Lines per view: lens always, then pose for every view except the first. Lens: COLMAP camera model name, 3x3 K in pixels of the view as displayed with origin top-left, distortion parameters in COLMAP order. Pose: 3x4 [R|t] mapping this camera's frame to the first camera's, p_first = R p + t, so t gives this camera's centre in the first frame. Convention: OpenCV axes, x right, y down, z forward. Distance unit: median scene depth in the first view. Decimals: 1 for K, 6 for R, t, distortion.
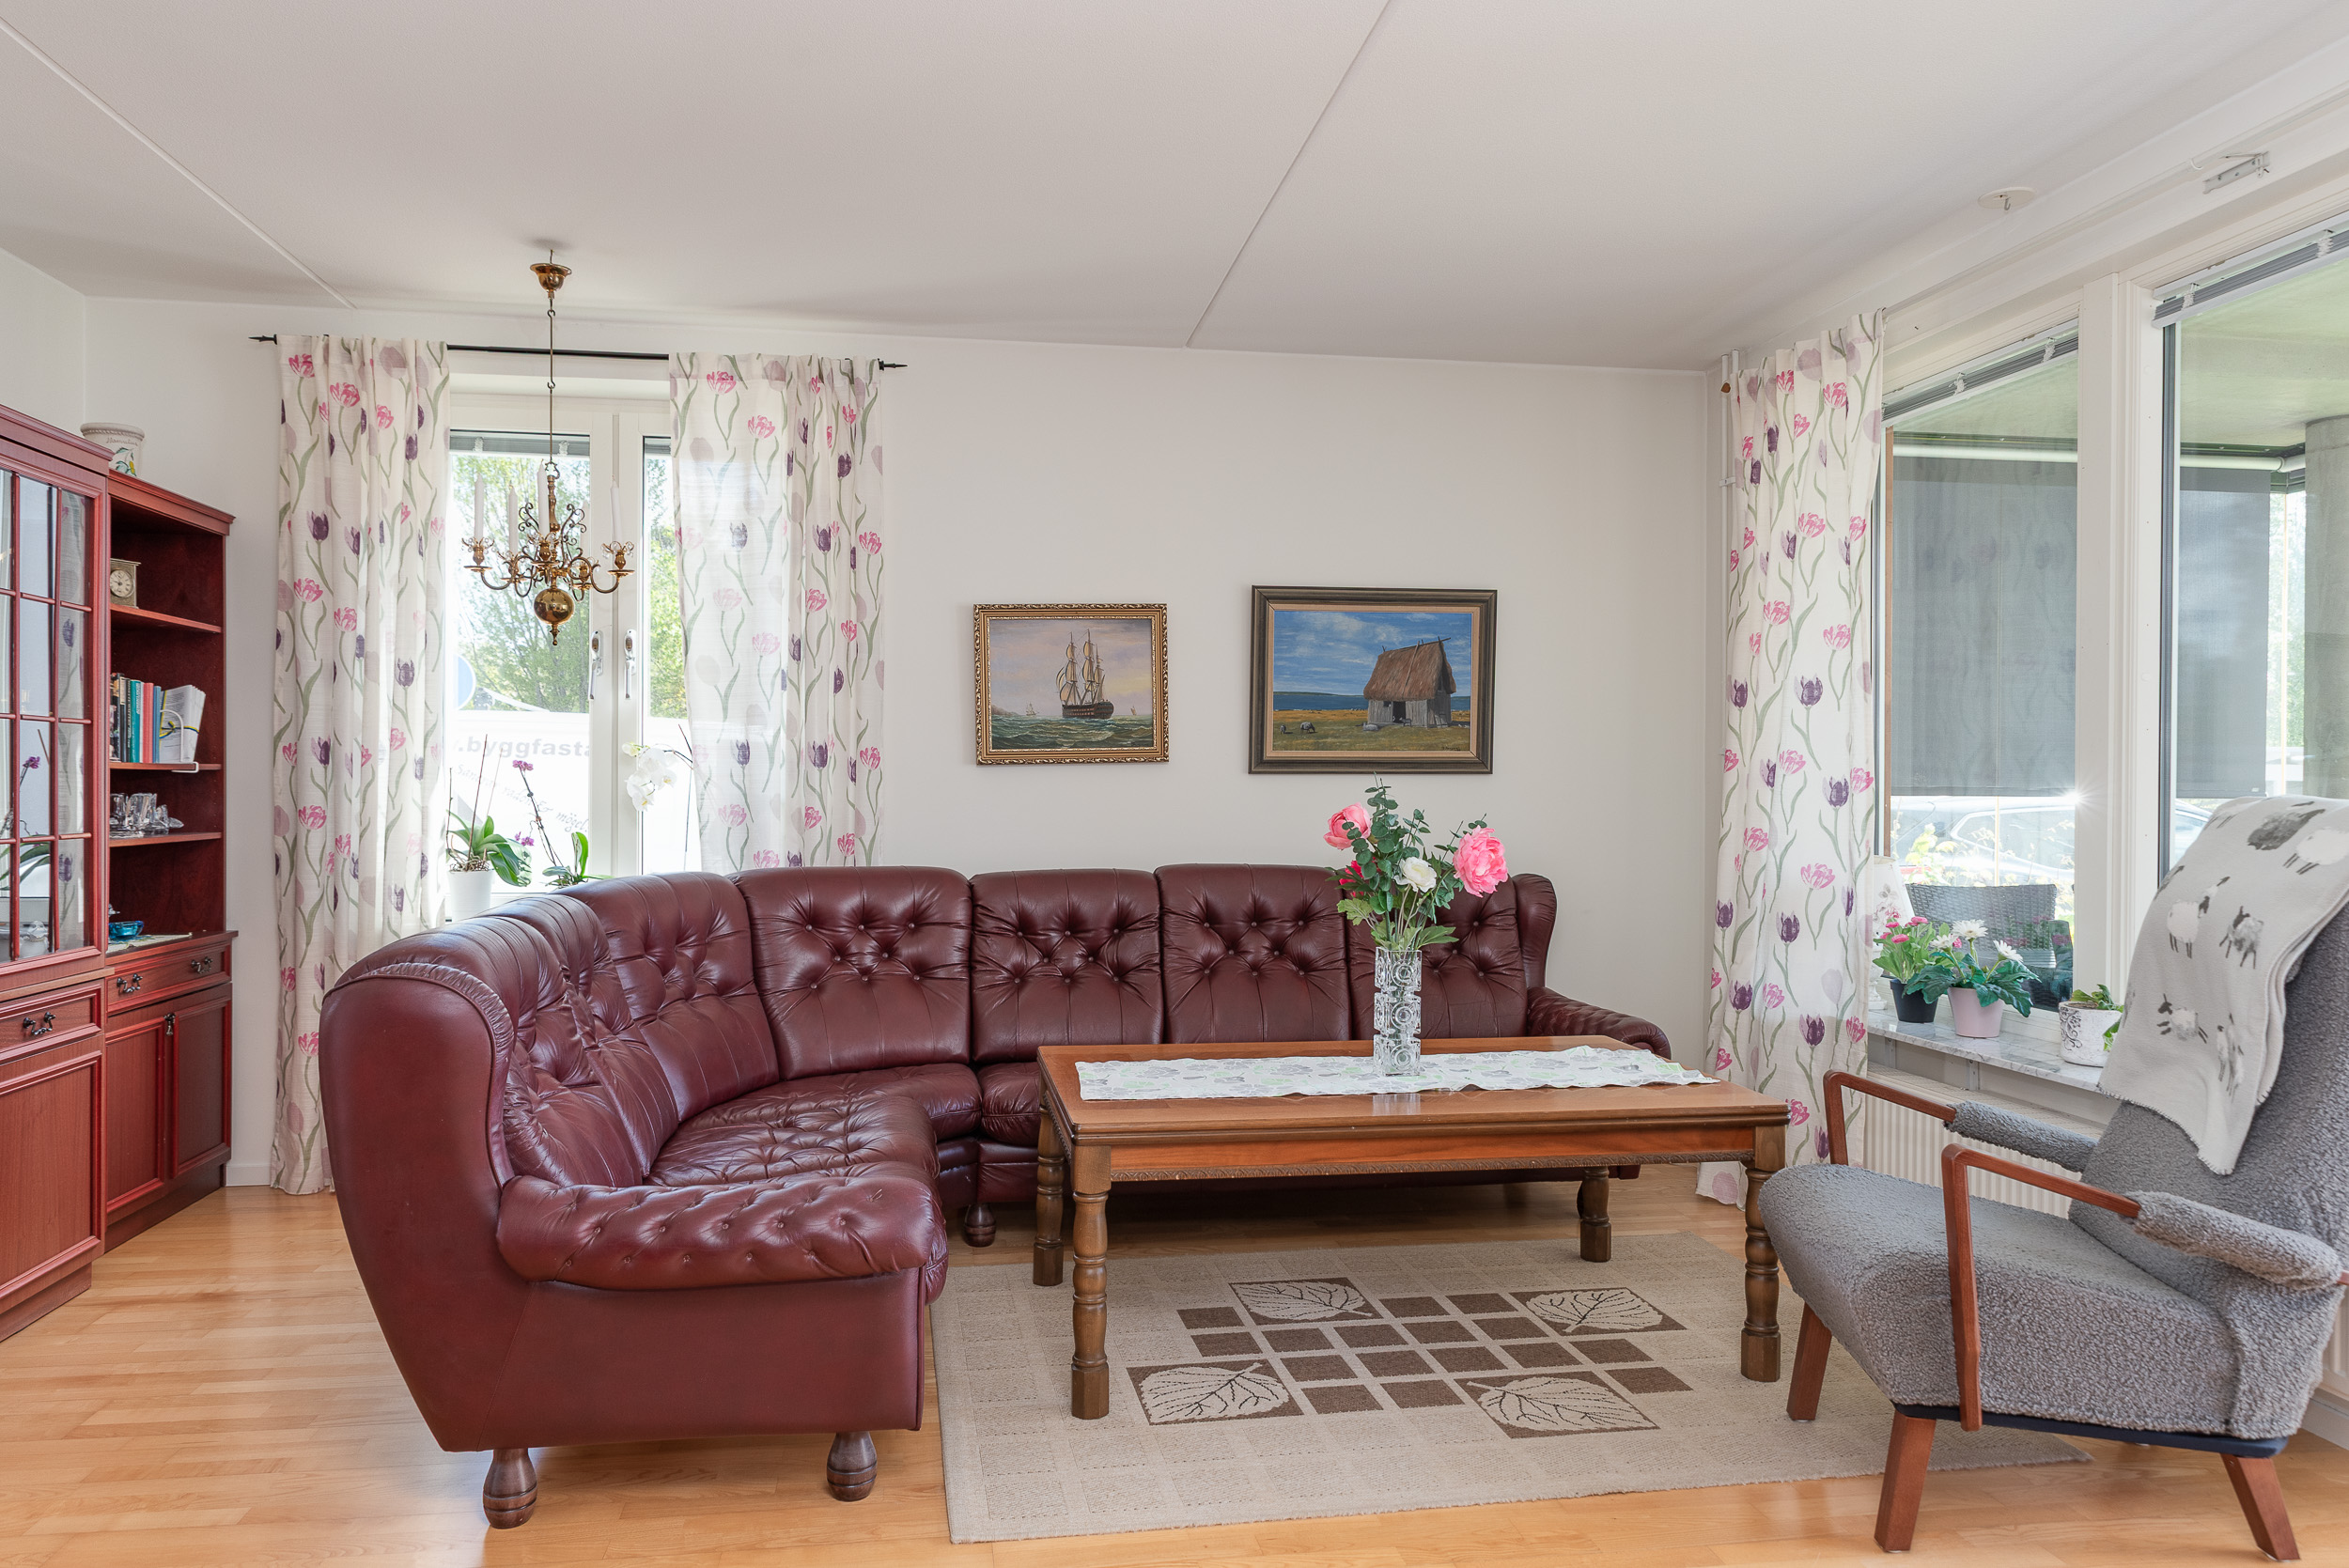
lens RADIAL K [[1597.3, 0, 1167.1], [0, 1597.3, 777.9], [0, 0, 1]] dist [0.000369, 0.004816]
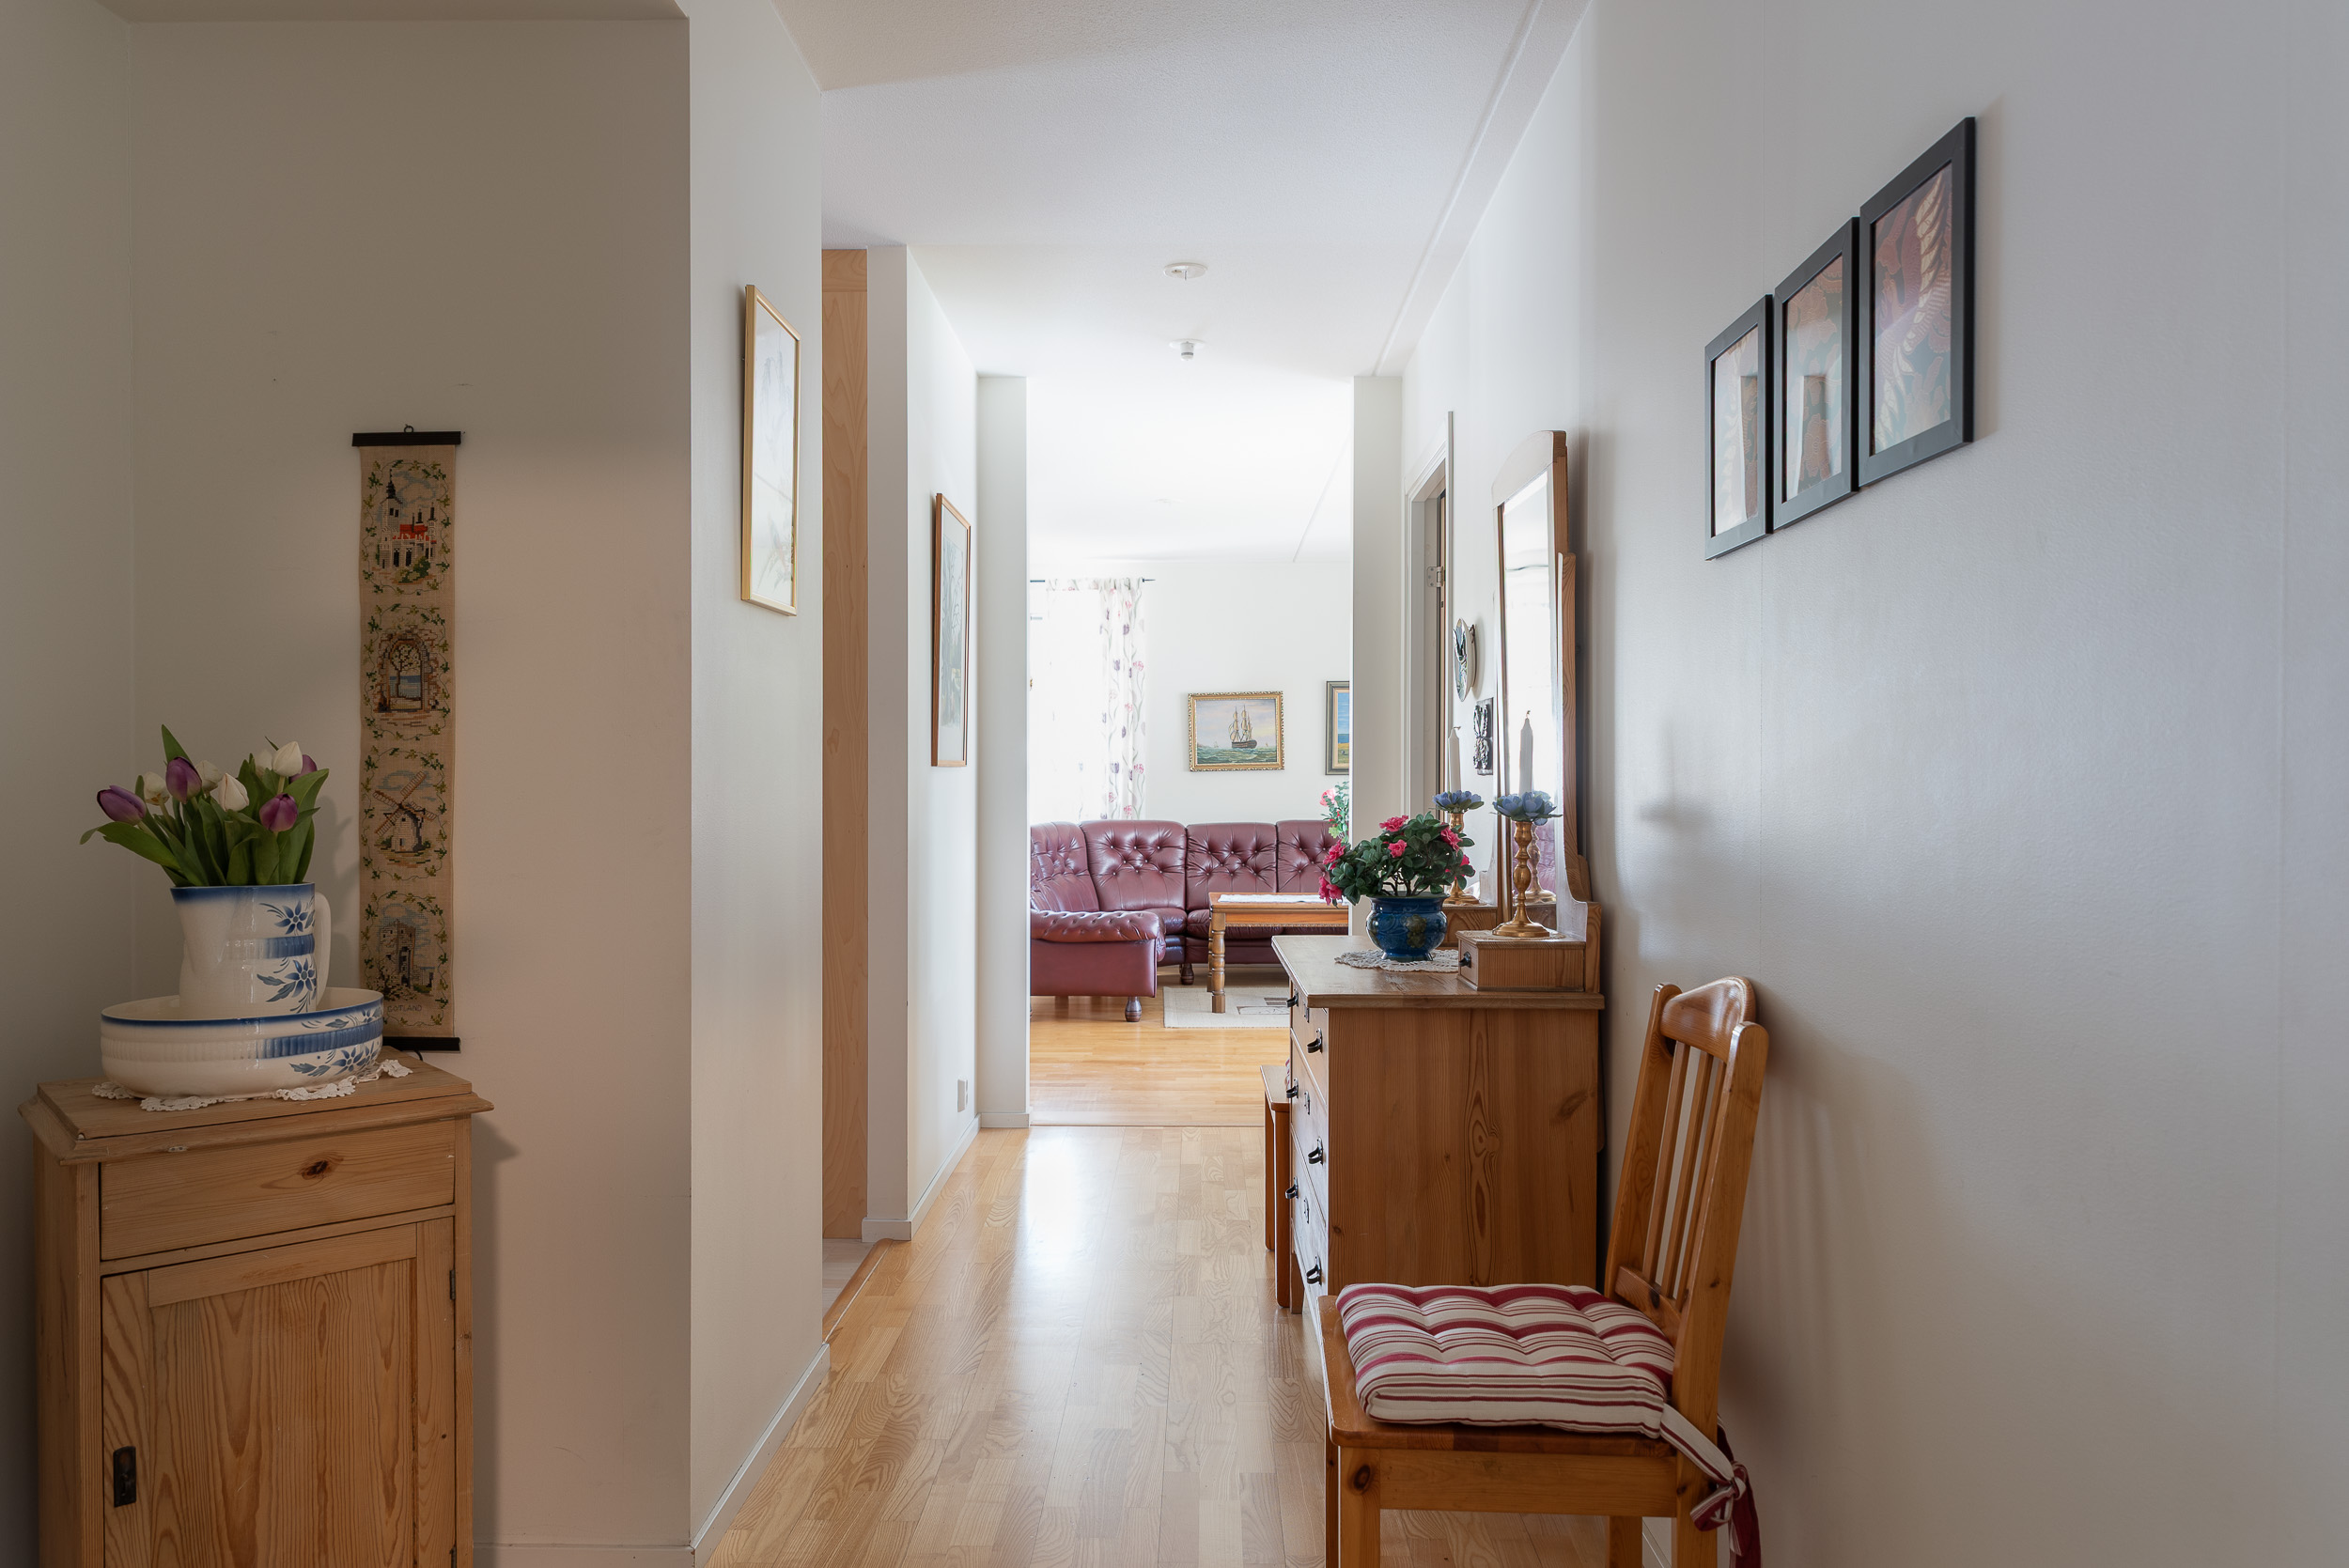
lens RADIAL K [[1597.3, 0, 1170.3], [0, 1597.3, 785.5], [0, 0, 1]] dist [0.000369, 0.004816]
pose [[0.985865, -0.004124, -0.167492, 0.211274], [0.005823, 0.999936, 0.009656, -0.010770], [0.167441, -0.010494, 0.985826, -1.090076]]
